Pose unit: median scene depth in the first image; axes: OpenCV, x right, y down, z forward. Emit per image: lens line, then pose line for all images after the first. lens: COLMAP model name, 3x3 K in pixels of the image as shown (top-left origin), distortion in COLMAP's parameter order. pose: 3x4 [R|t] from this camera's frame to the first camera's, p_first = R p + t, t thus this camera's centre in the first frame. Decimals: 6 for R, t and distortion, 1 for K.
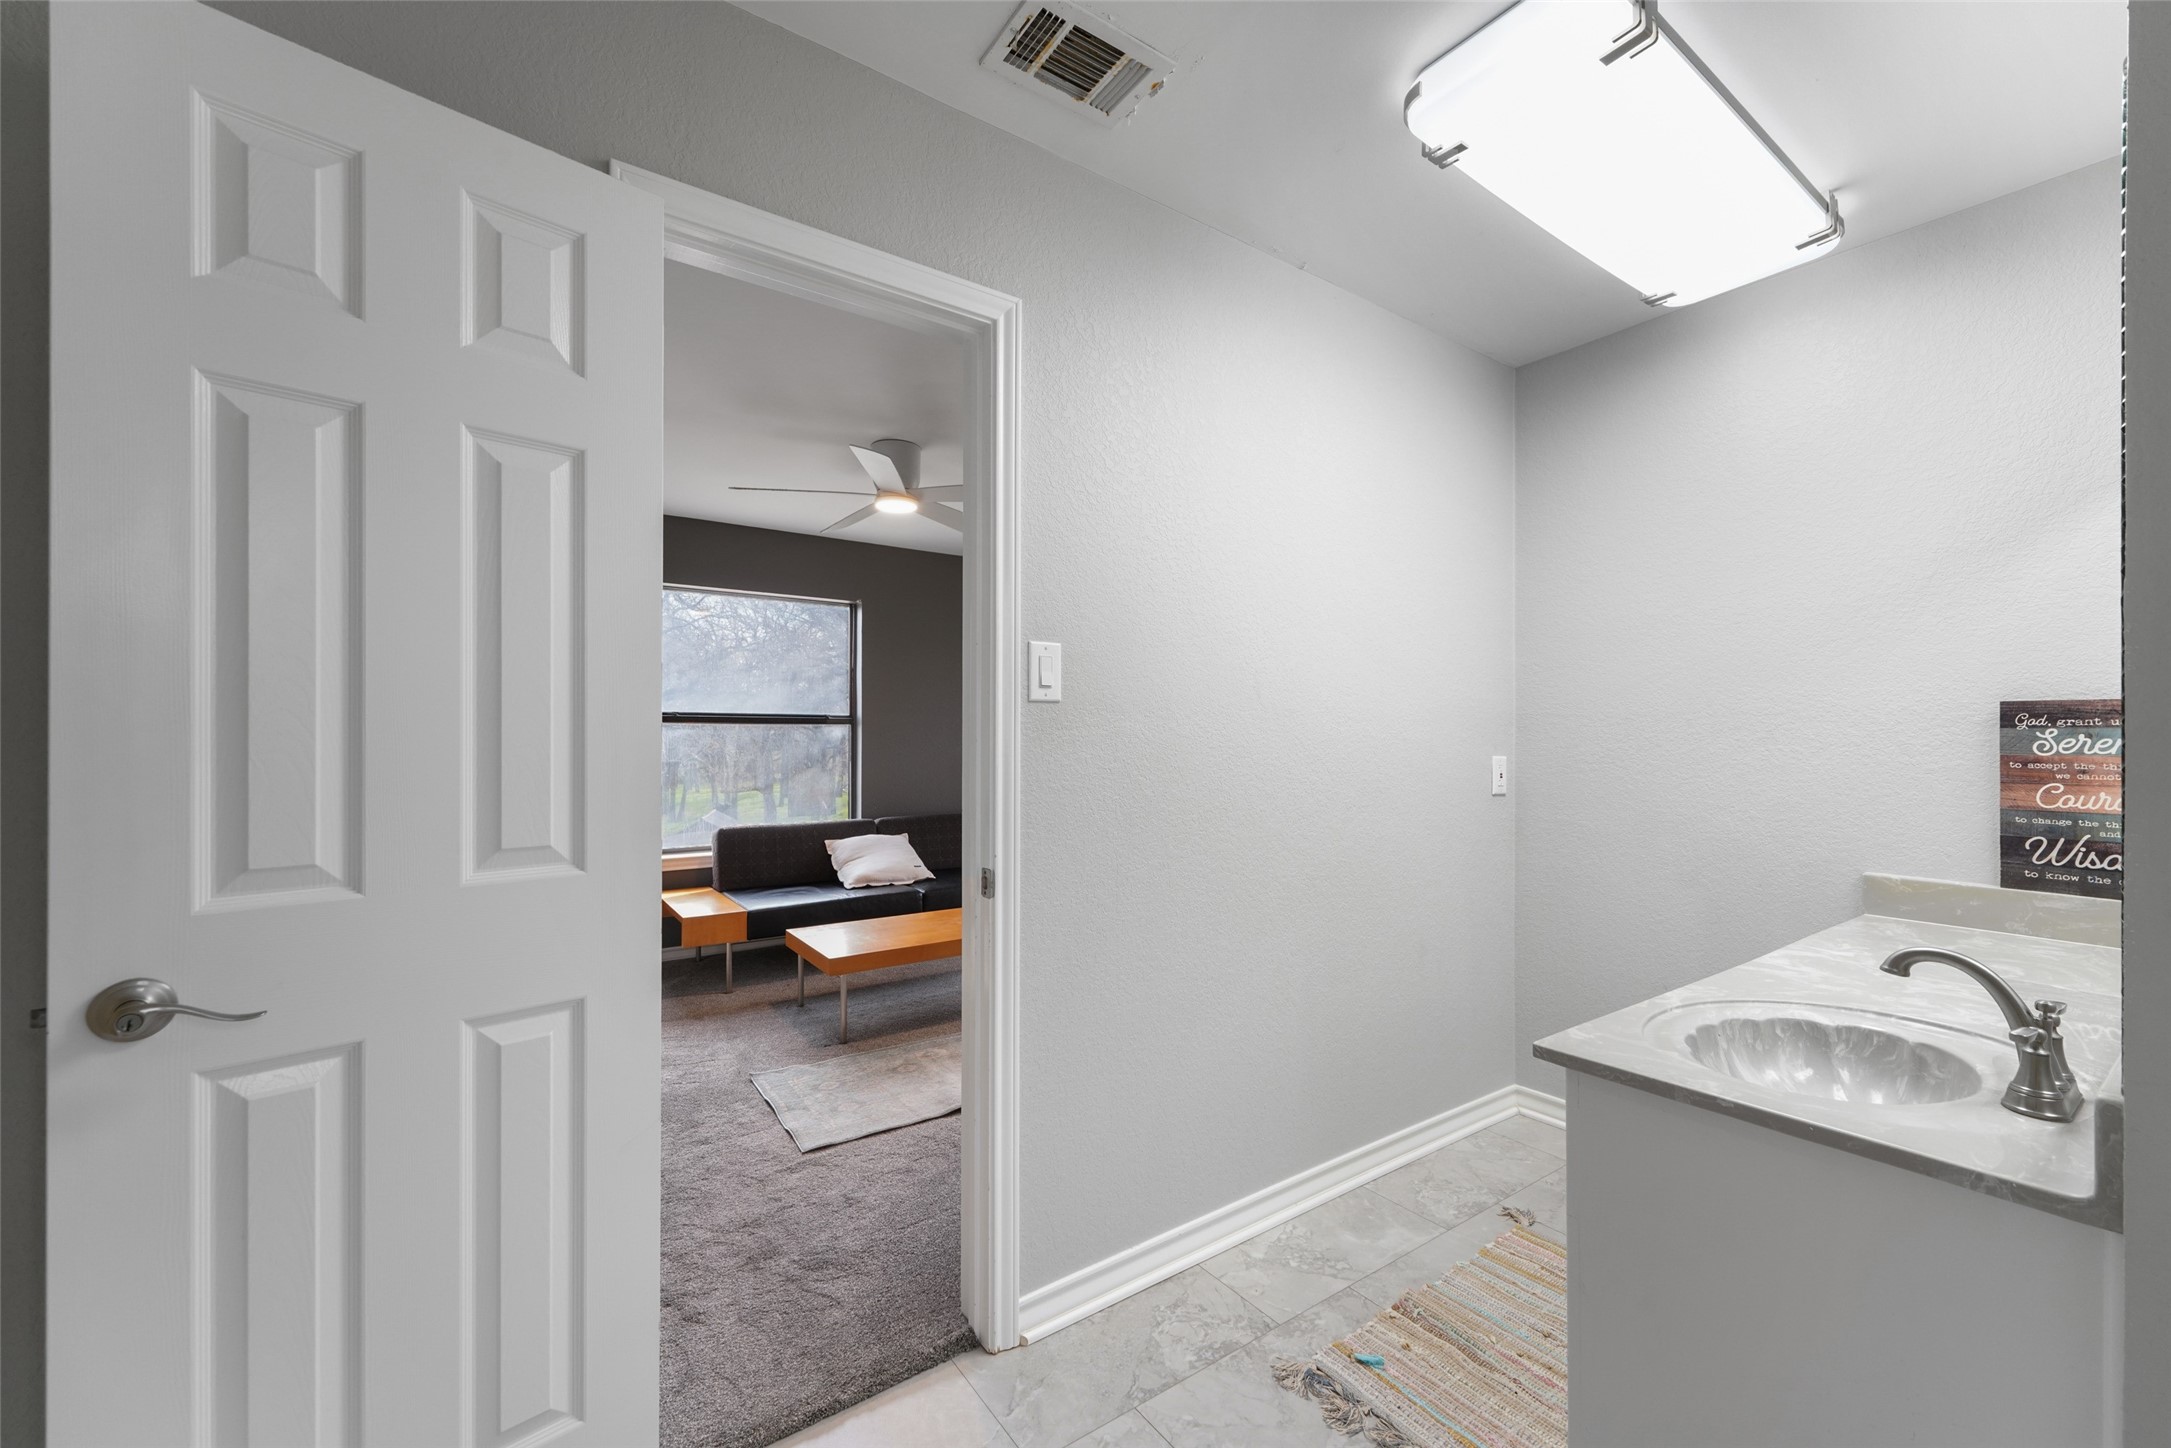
lens RADIAL K [[865.6, 0, 1082.2], [0, 865.6, 735.4], [0, 0, 1]] dist [0.008539, -0.000961]
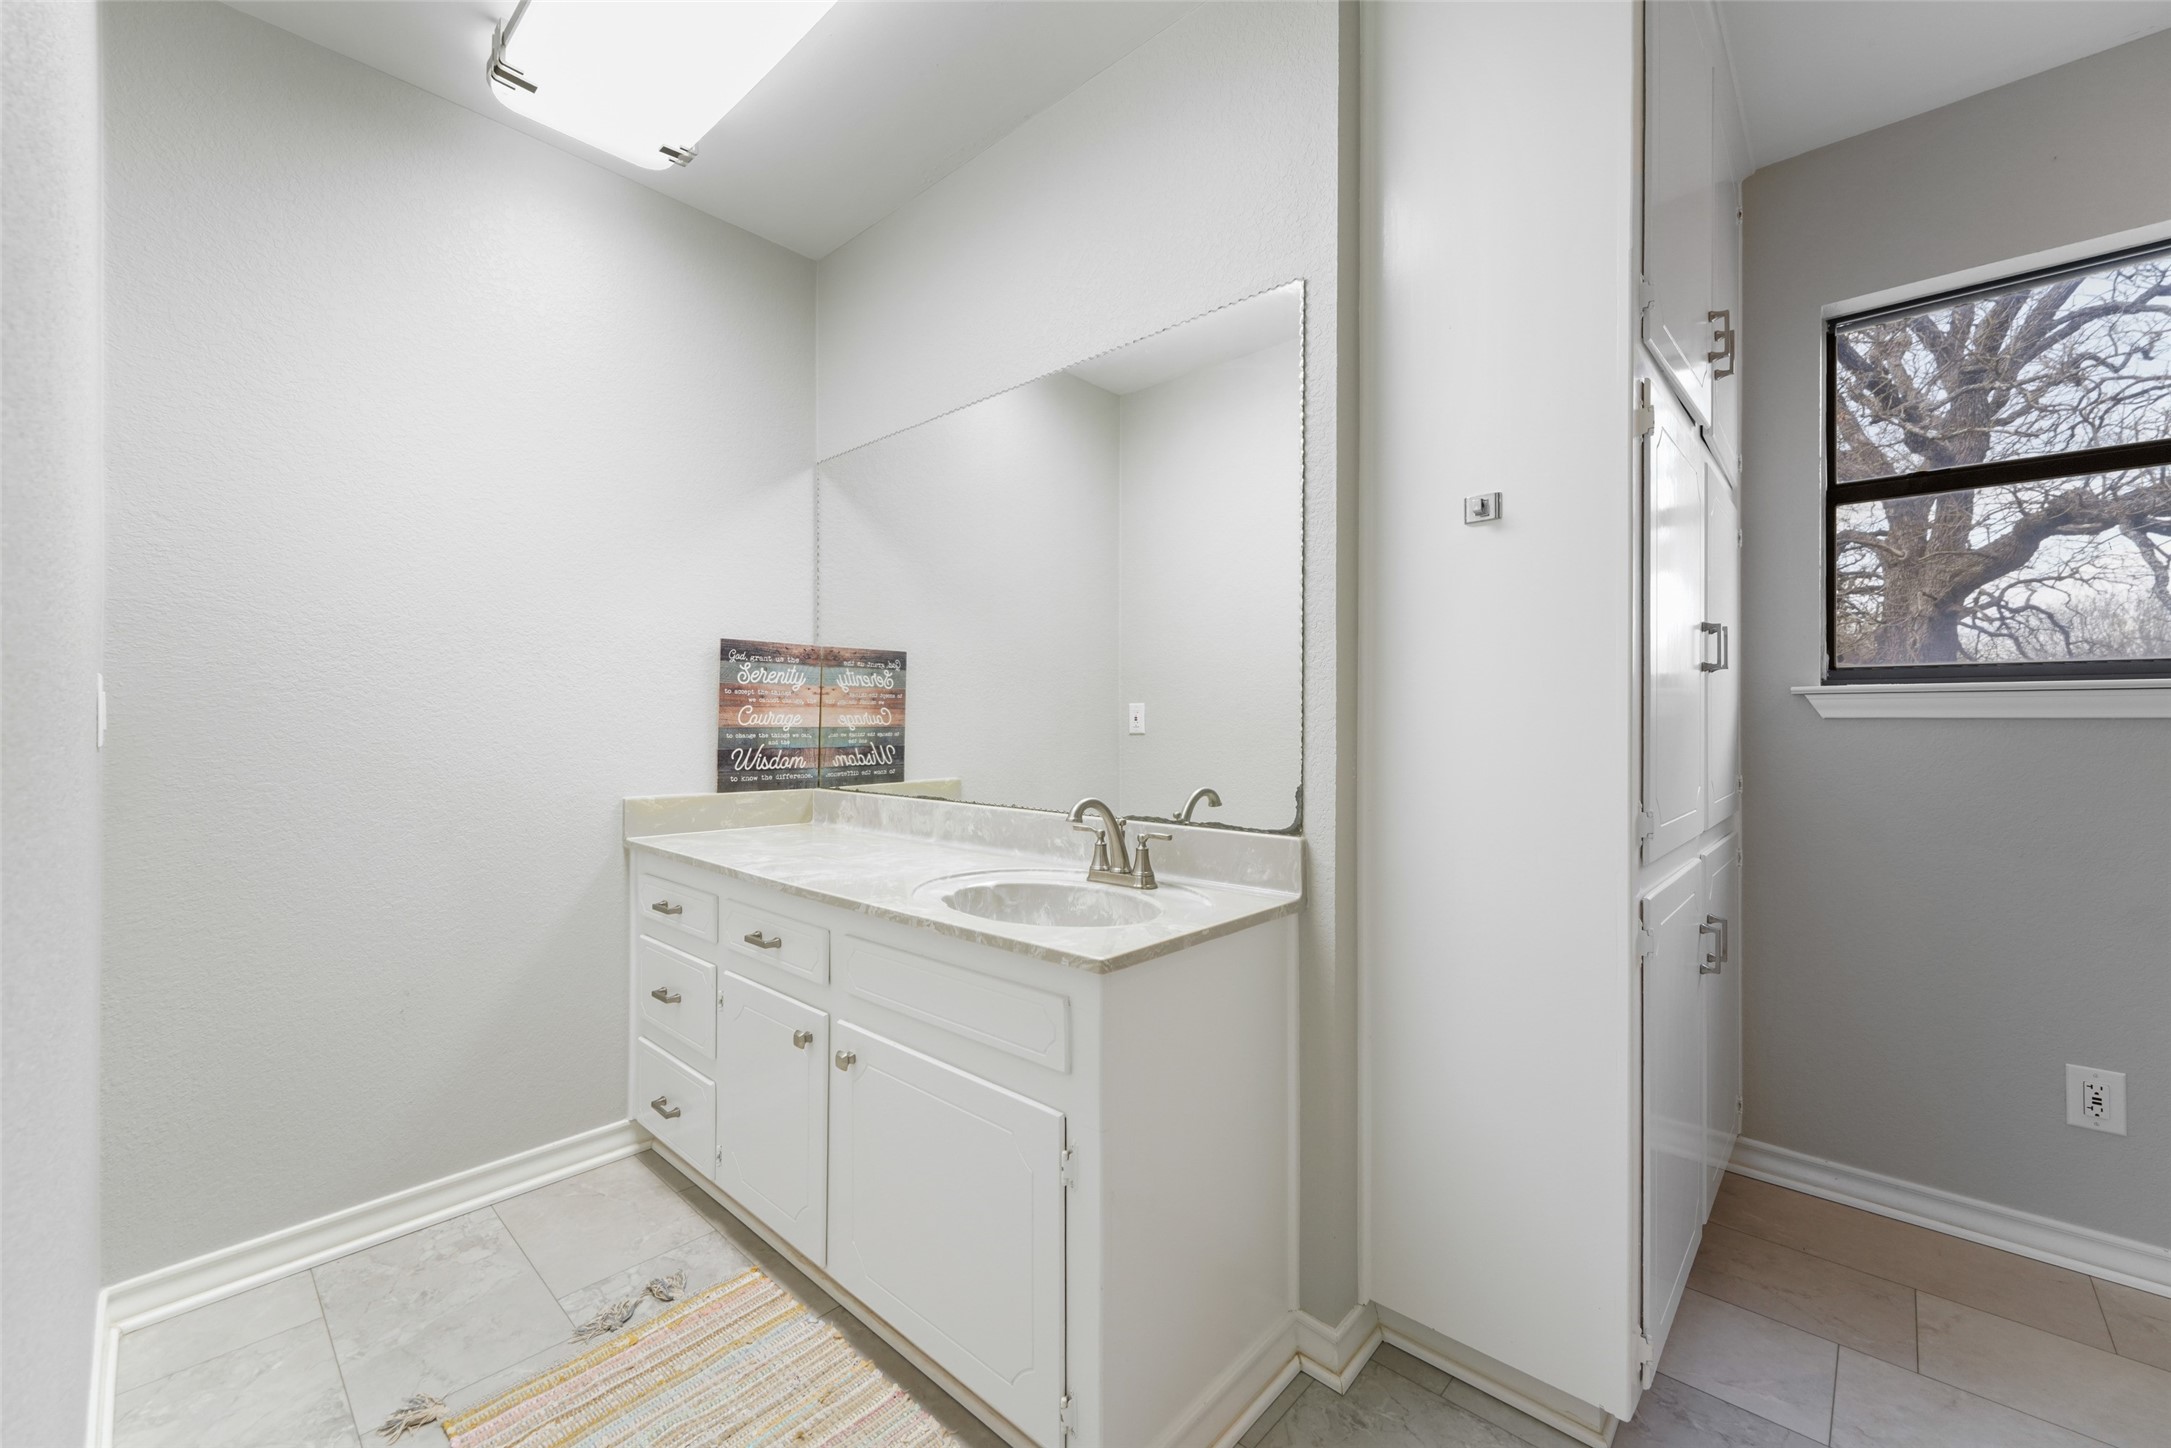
lens RADIAL K [[865.6, 0, 1081.7], [0, 865.6, 719.7], [0, 0, 1]] dist [0.008539, -0.000961]
pose [[-0.204029, -0.005410, 0.978950, -0.222309], [-0.006718, 0.999969, 0.004126, 0.066159], [-0.978942, -0.005735, -0.204059, 0.772522]]
